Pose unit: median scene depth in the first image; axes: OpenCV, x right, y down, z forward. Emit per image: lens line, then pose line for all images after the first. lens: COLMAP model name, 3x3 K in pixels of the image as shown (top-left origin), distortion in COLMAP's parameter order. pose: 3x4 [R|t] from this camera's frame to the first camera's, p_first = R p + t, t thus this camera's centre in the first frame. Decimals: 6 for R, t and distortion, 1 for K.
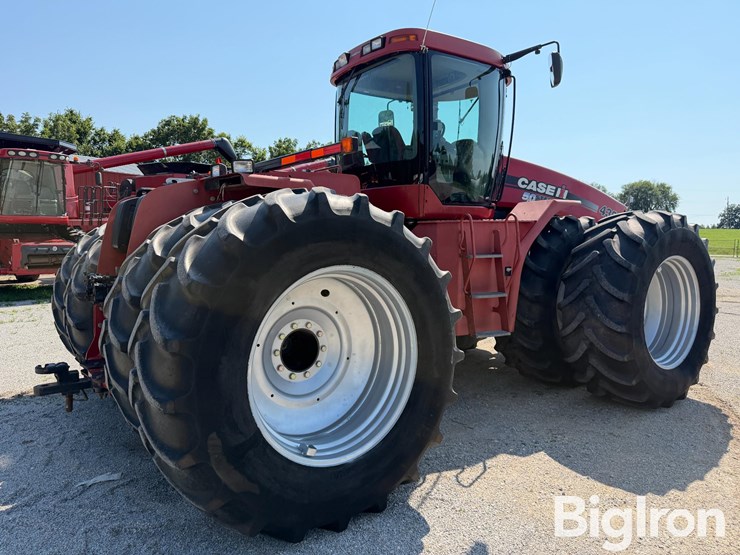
lens RADIAL K [[535.3, 0, 349.3], [0, 535.3, 269.0], [0, 0, 1]] dist [0.064521, -0.064440]
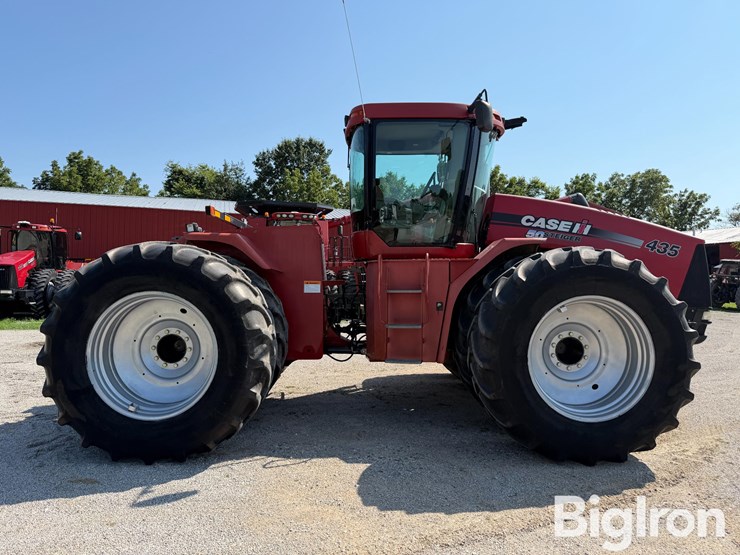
lens RADIAL K [[540.9, 0, 371.8], [0, 540.9, 257.4], [0, 0, 1]] dist [0.111293, -0.174293]
pose [[0.809850, -0.017476, -0.586376, 0.671876], [-0.038600, 0.995803, -0.082989, 0.001521], [0.585365, 0.089843, 0.805776, 0.031339]]
